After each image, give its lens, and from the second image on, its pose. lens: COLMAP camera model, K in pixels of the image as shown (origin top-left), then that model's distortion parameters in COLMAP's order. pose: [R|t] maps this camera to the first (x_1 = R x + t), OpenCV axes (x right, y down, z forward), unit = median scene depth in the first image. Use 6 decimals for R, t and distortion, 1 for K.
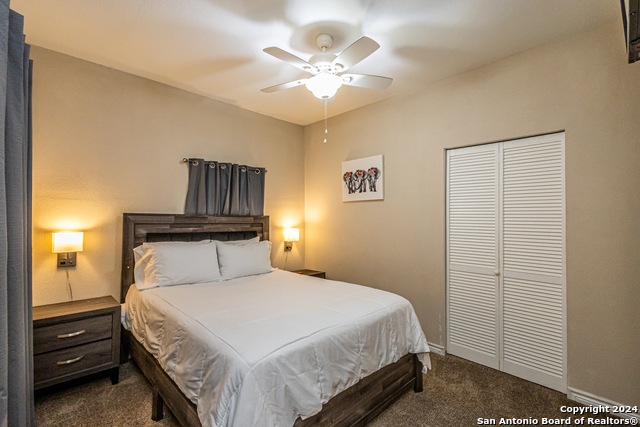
lens RADIAL K [[297.0, 0, 320.3], [0, 297.0, 214.0], [0, 0, 1]] dist [0.008575, 0.000736]
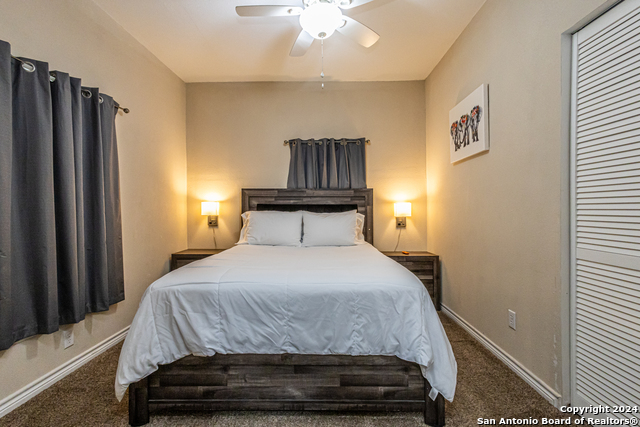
lens RADIAL K [[297.0, 0, 317.0], [0, 297.0, 212.5], [0, 0, 1]] dist [0.008575, 0.000736]
pose [[0.700381, -0.004447, -0.713755, 0.431551], [0.018956, 0.999744, 0.012372, 0.077665], [0.713517, -0.022195, 0.700286, 0.253561]]
